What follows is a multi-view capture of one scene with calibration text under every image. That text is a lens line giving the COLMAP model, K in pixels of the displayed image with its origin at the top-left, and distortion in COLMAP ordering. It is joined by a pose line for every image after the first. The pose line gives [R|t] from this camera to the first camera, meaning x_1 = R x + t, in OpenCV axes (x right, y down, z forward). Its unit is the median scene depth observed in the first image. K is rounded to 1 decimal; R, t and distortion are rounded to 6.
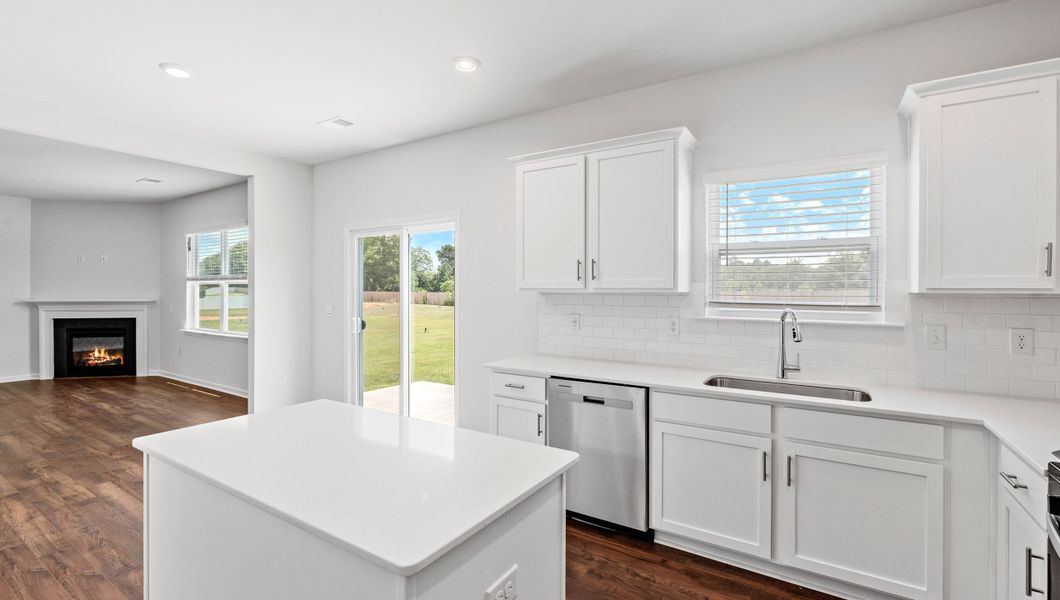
lens RADIAL K [[455.7, 0, 526.0], [0, 455.7, 296.7], [0, 0, 1]] dist [-0.001877, -0.000207]
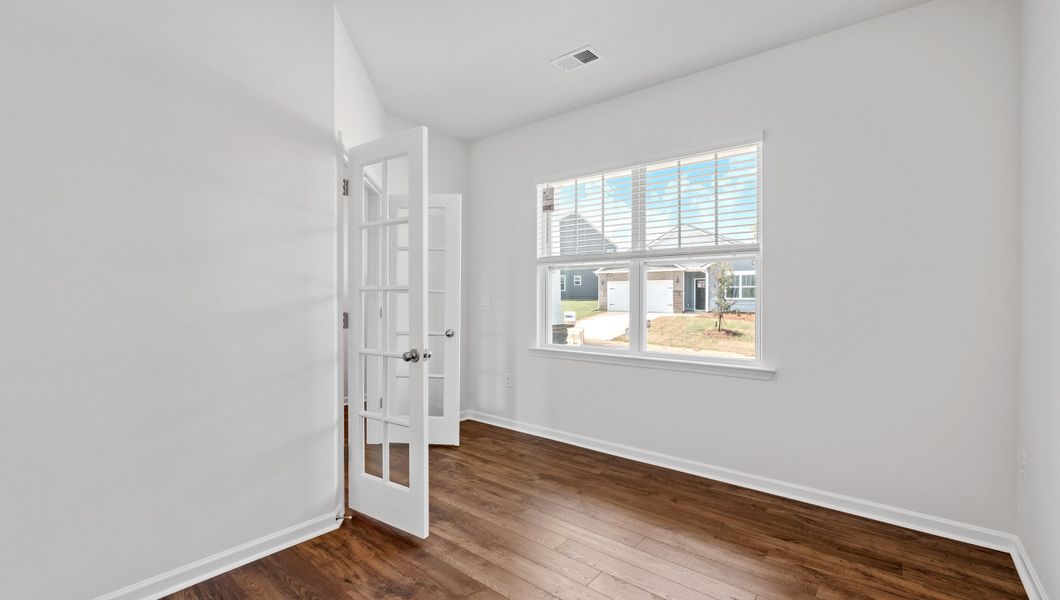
lens RADIAL K [[455.7, 0, 526.0], [0, 455.7, 296.7], [0, 0, 1]] dist [-0.001877, -0.000207]
pose [[0.992466, 0.001733, -0.122504, -0.733237], [-0.001031, 0.999983, 0.005789, 0.005800], [0.122512, -0.005619, 0.992451, 0.444927]]
